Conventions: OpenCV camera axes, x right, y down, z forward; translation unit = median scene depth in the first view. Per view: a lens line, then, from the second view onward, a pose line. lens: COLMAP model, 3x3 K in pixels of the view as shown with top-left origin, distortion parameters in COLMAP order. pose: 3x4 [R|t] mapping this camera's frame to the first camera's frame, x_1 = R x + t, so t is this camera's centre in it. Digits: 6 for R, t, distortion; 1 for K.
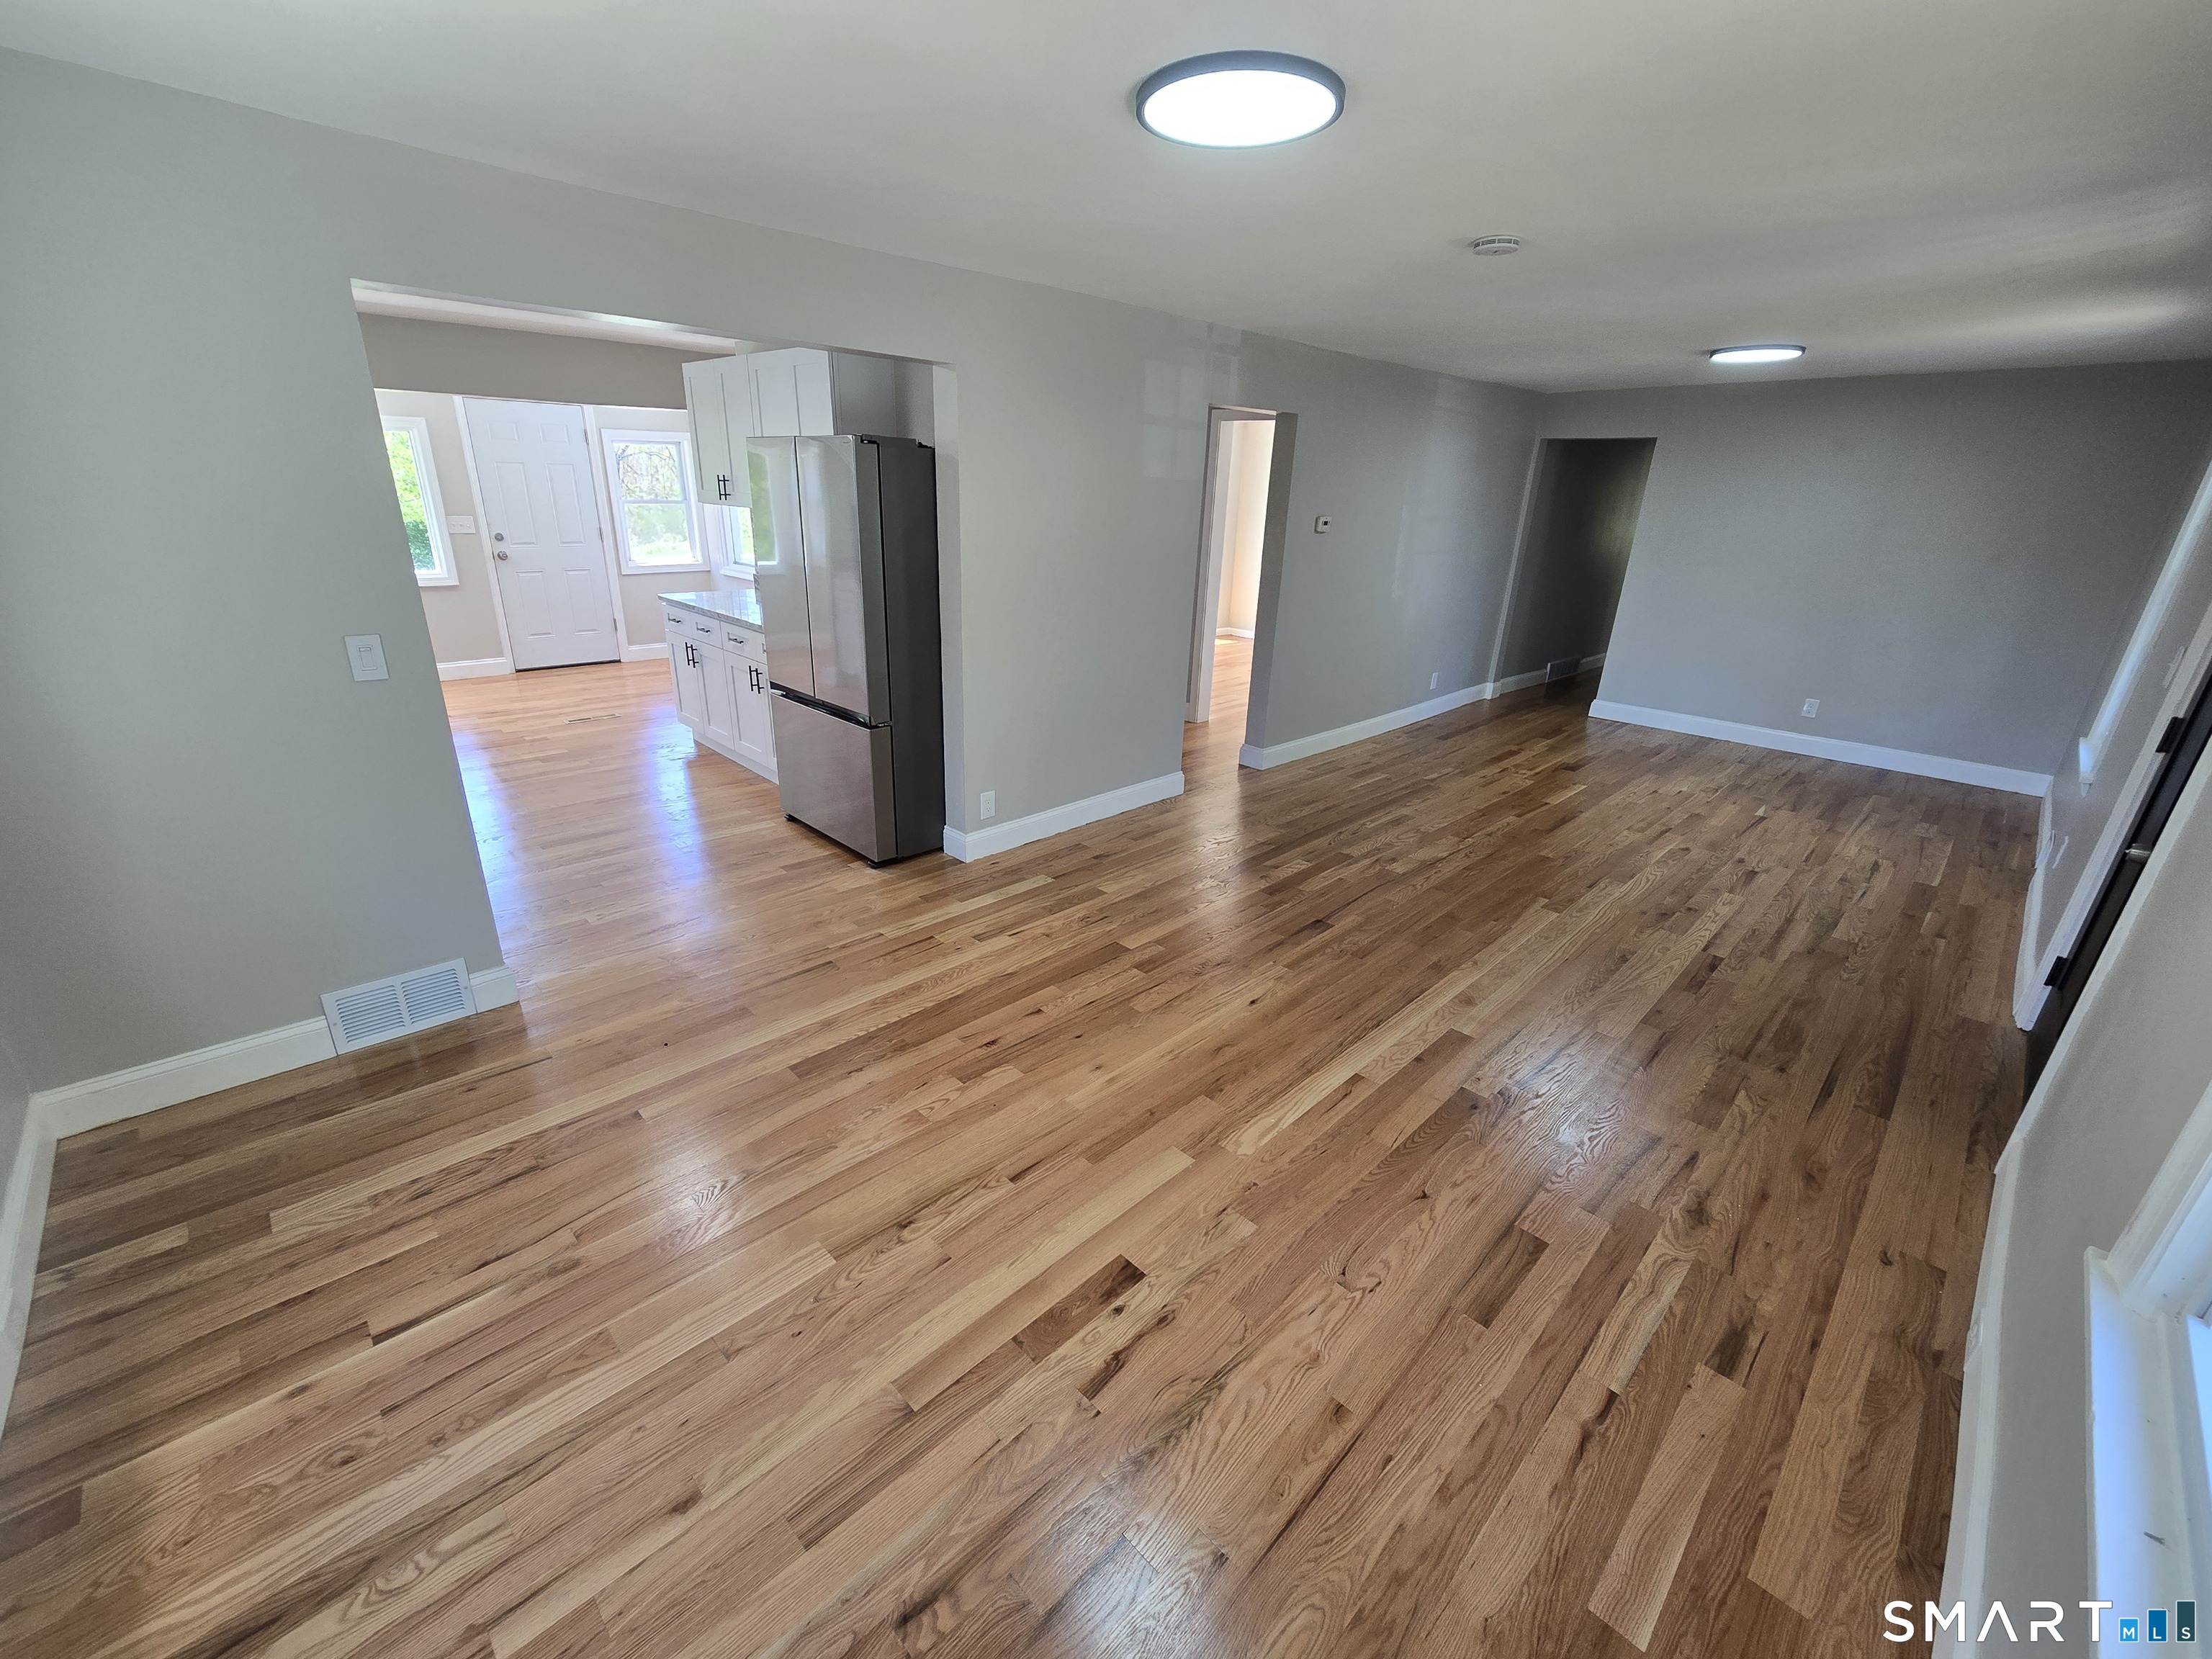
lens RADIAL K [[907.2, 0, 1090.3], [0, 907.2, 837.2], [0, 0, 1]] dist [-0.003575, -0.000574]
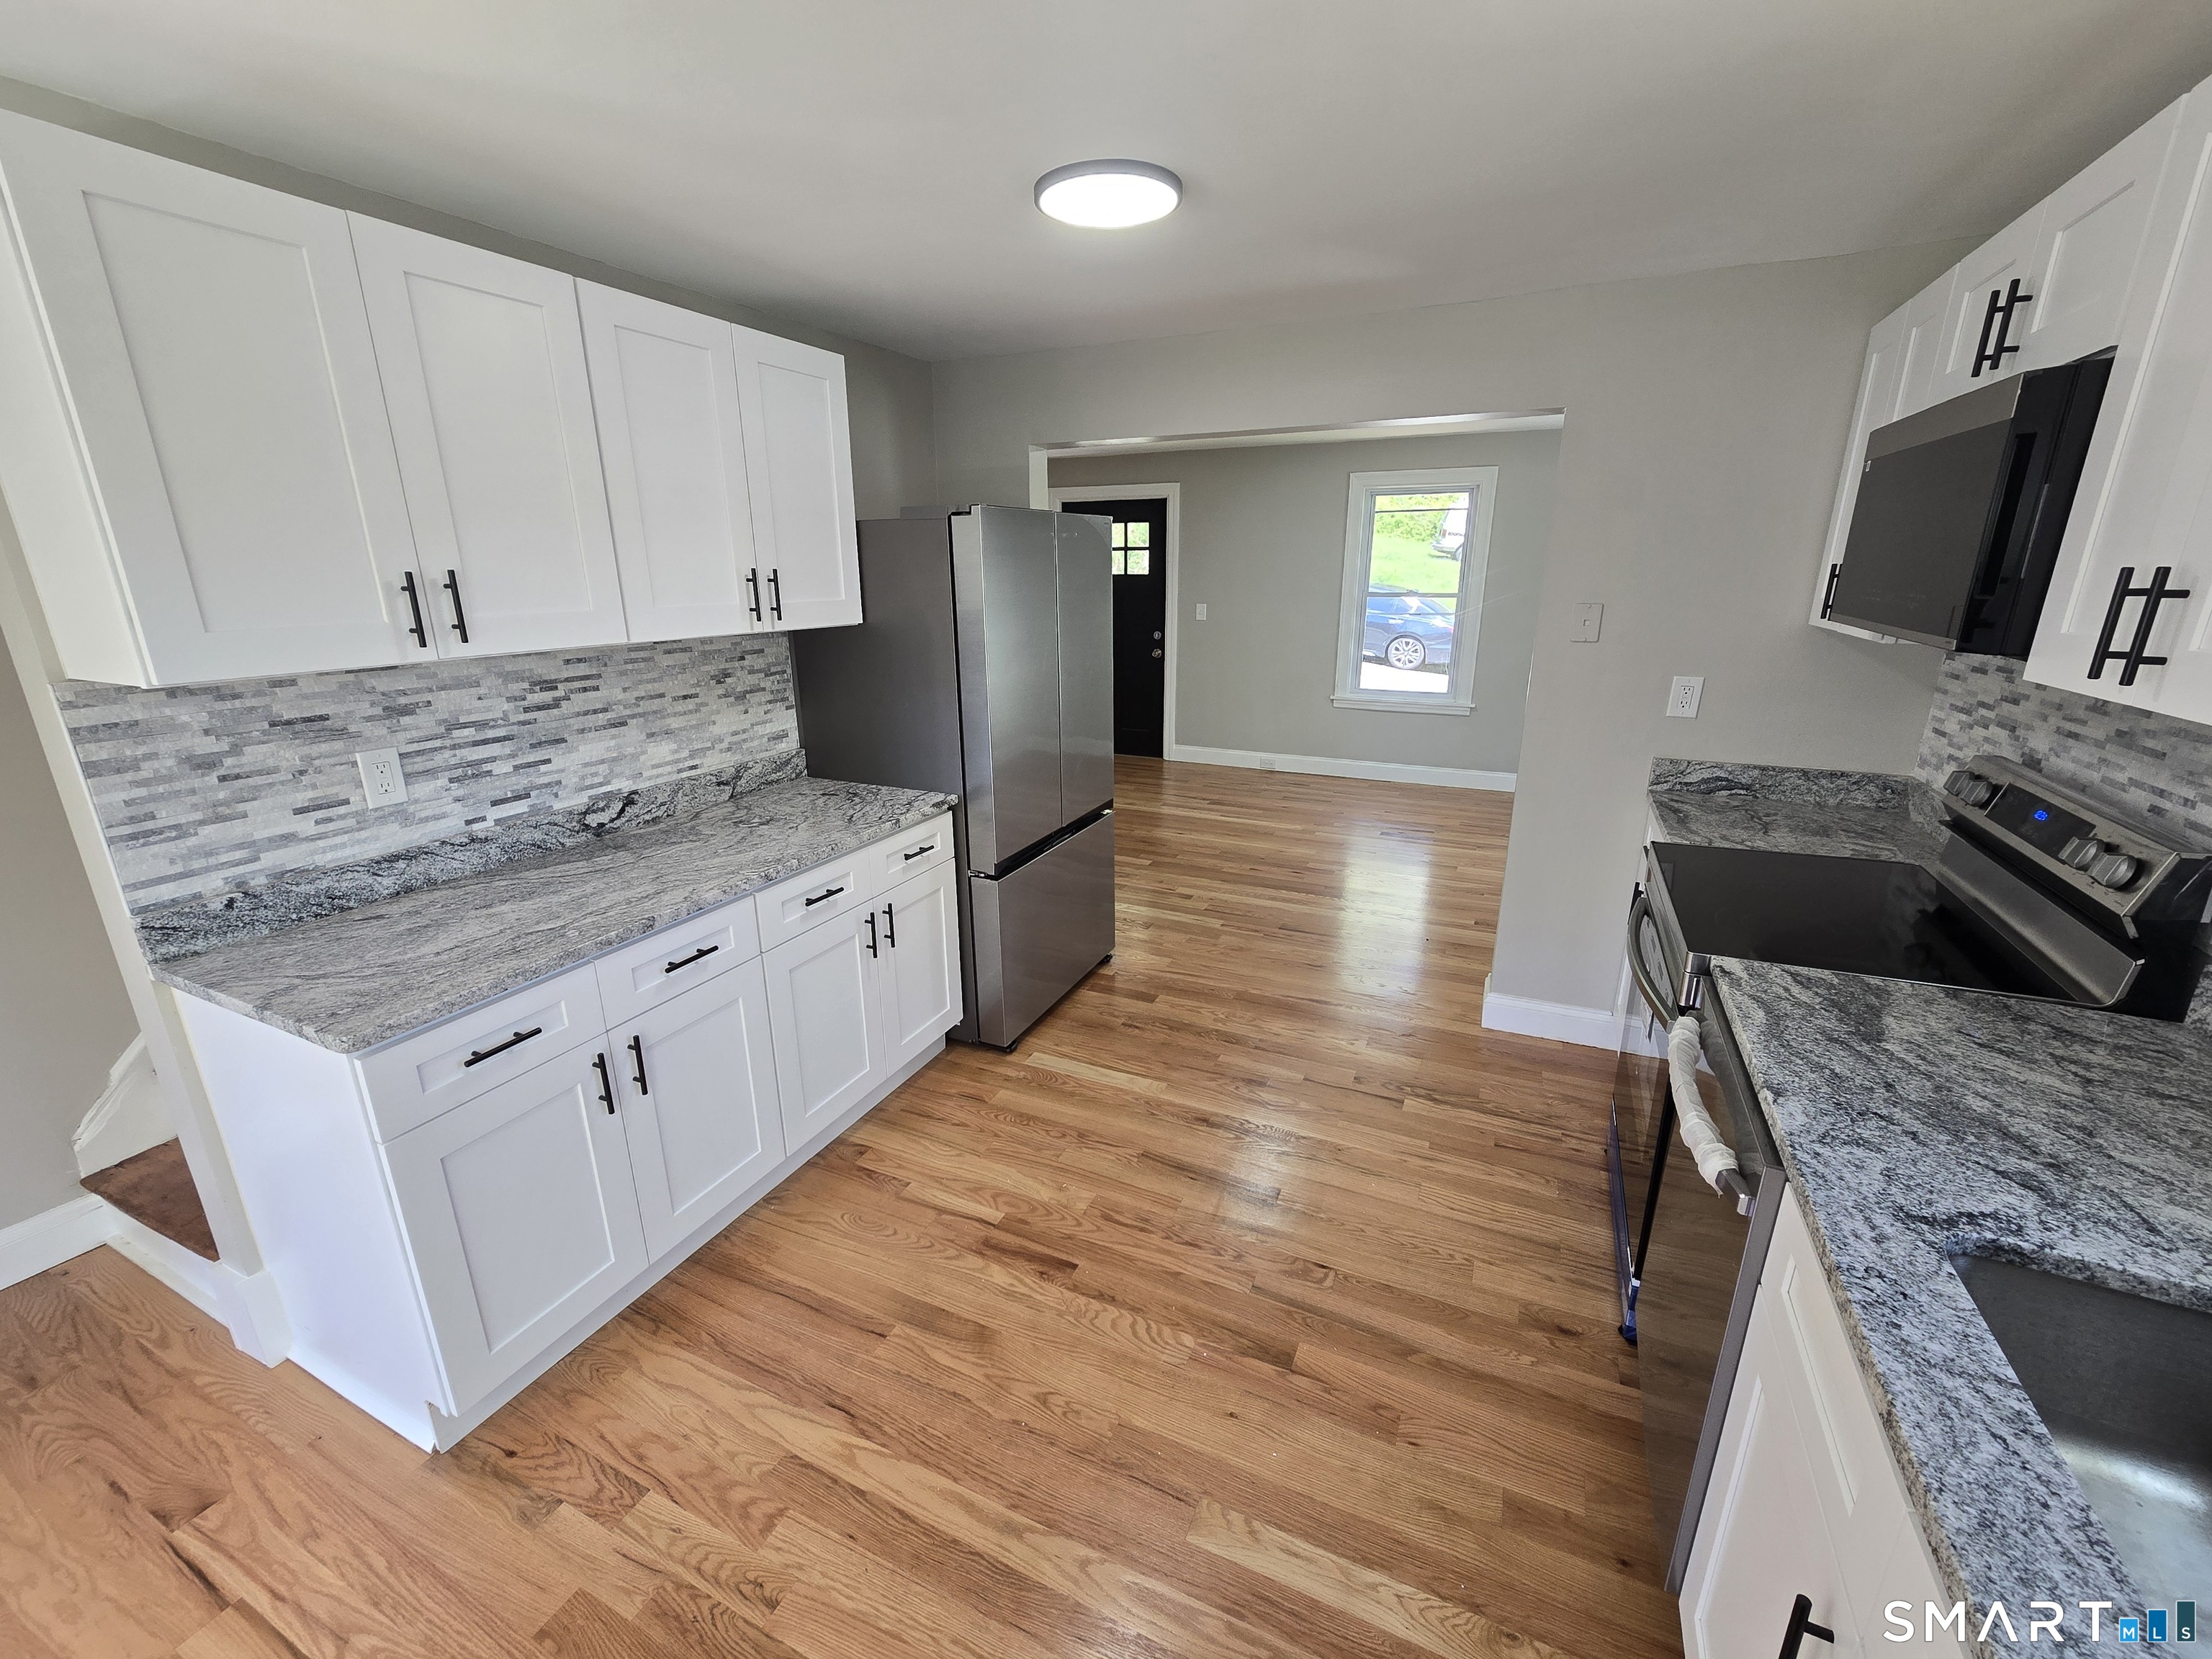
lens RADIAL K [[907.2, 0, 1108.3], [0, 907.2, 830.6], [0, 0, 1]] dist [-0.003575, -0.000574]
pose [[-0.361572, -0.295169, 0.884387, -1.174568], [0.334064, 0.844568, 0.418457, -0.540310], [-0.870441, 0.446744, -0.206767, 1.289740]]
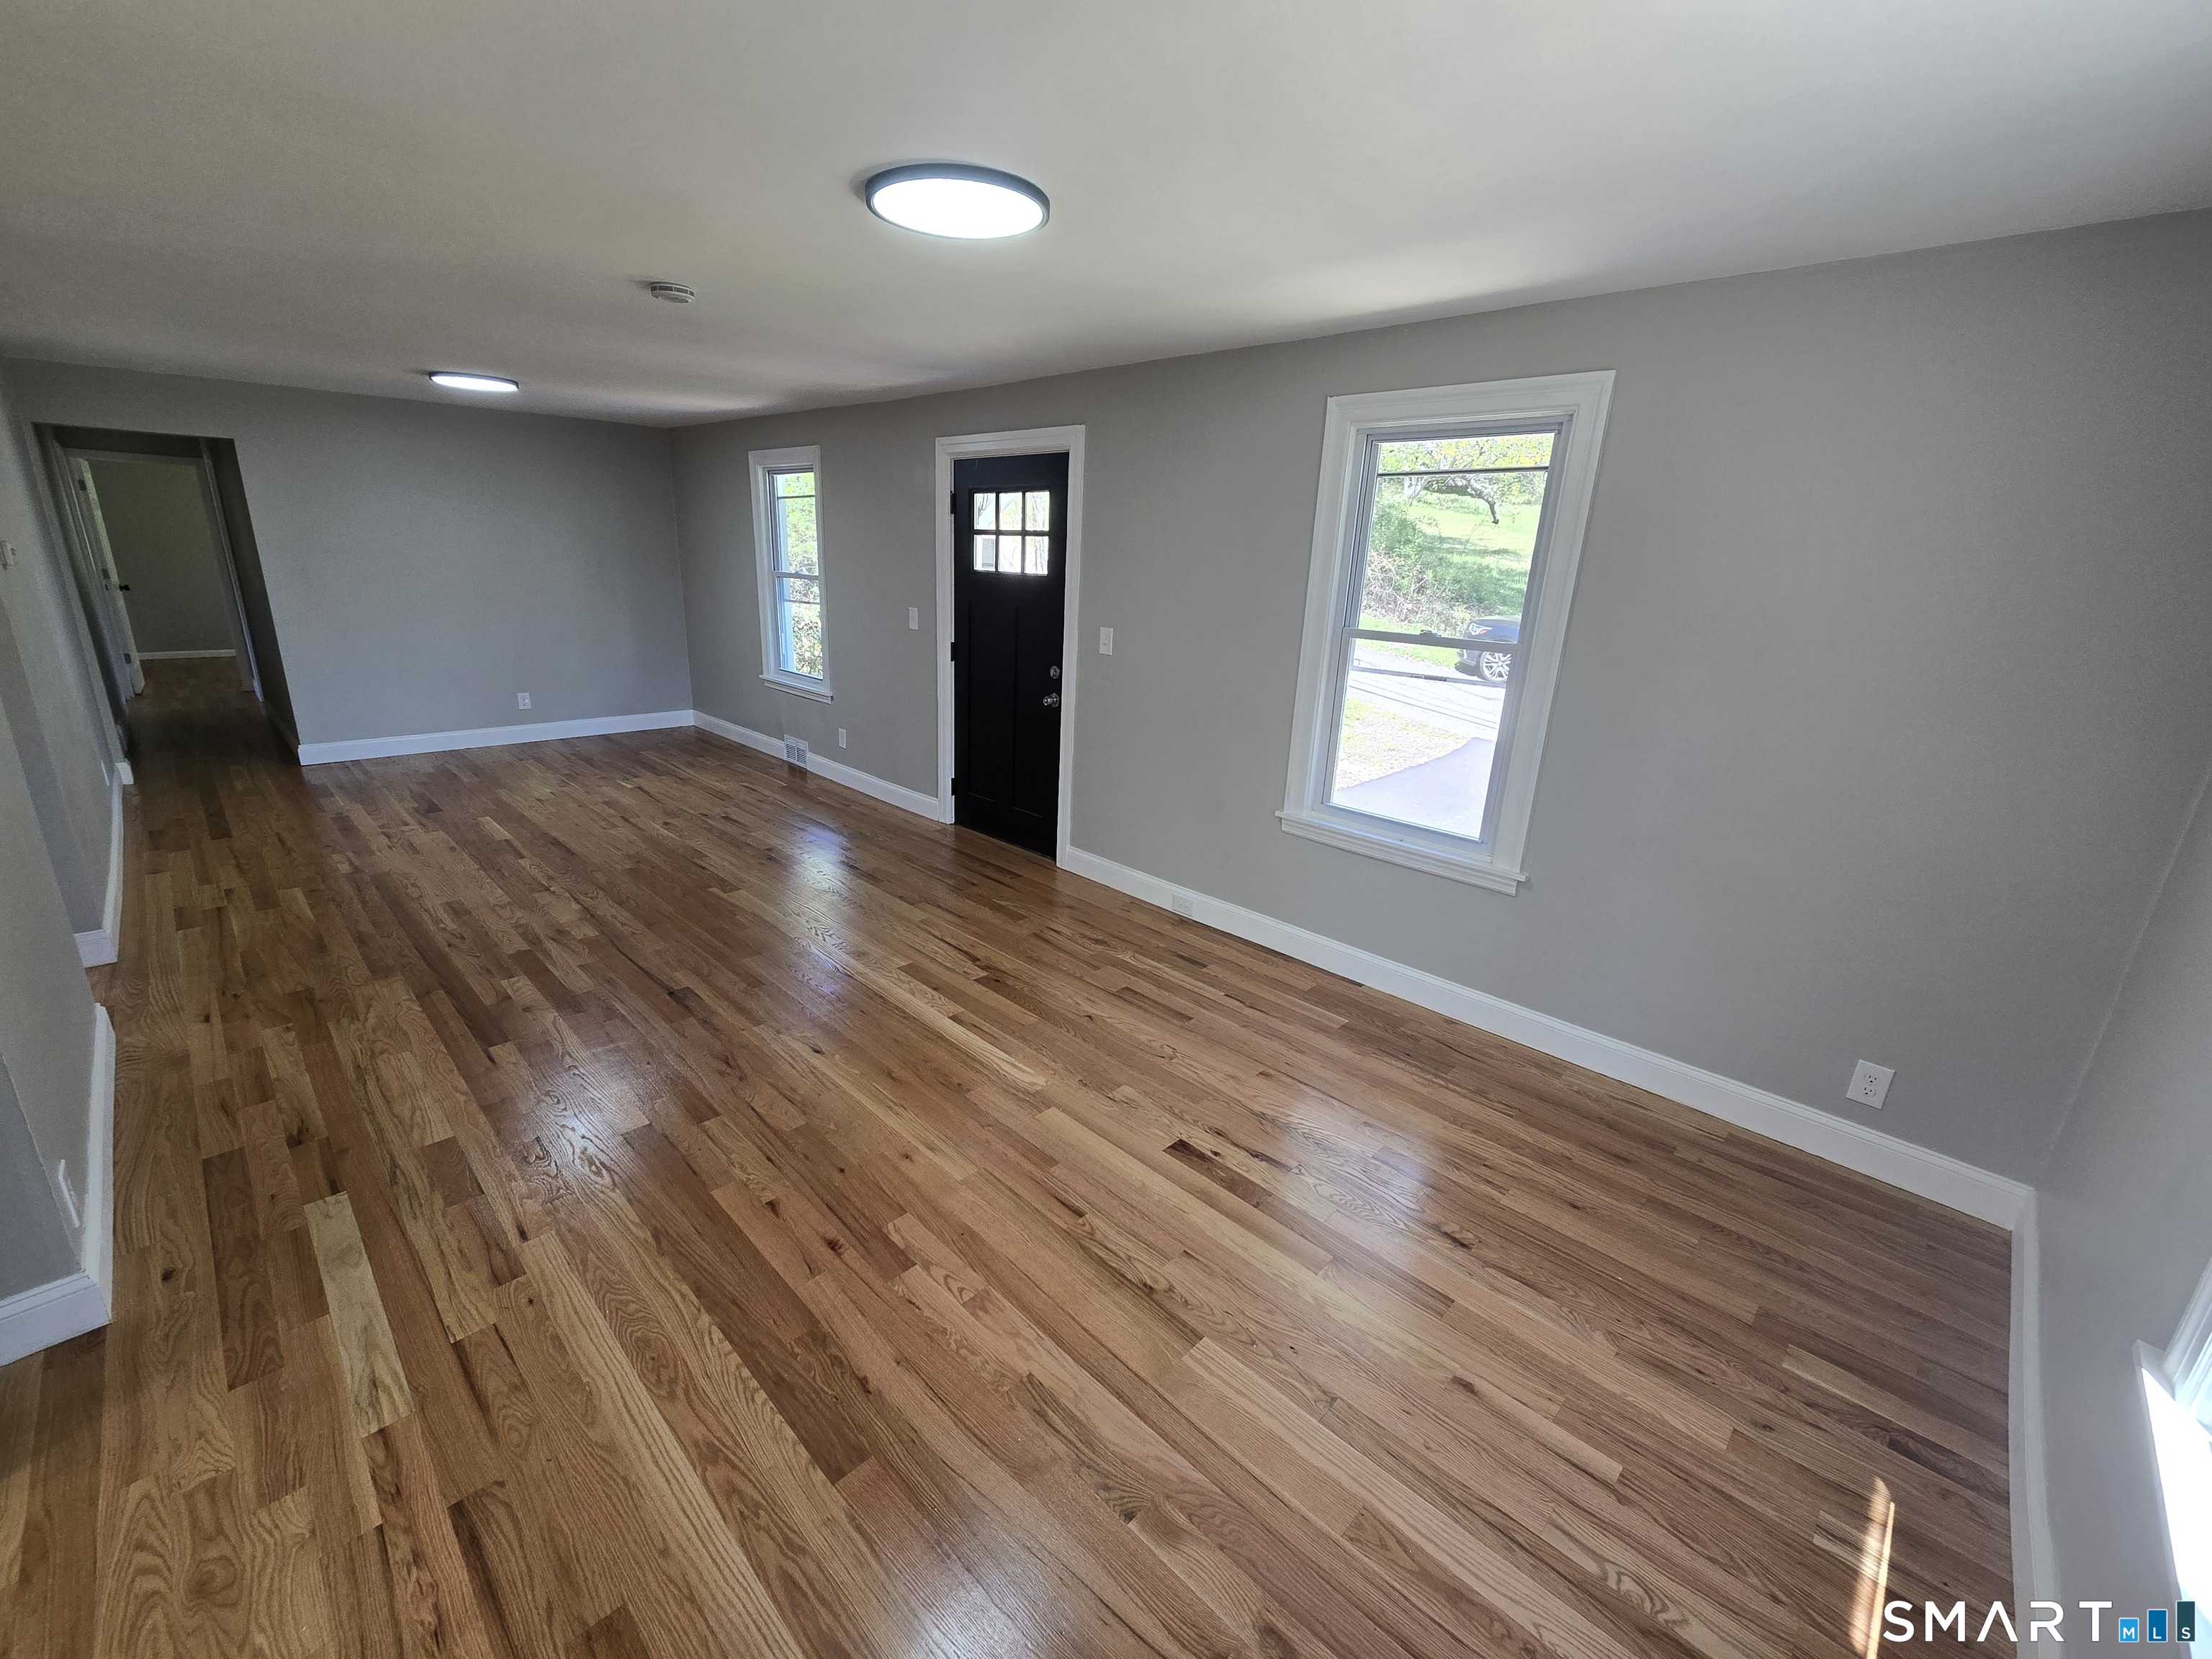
lens RADIAL K [[907.2, 0, 1102.2], [0, 907.2, 832.4], [0, 0, 1]] dist [-0.003575, -0.000574]
pose [[-0.023176, -0.321896, 0.946491, -0.576786], [0.322971, 0.893570, 0.311806, -0.199292], [-0.946125, 0.312916, 0.083254, 0.481099]]
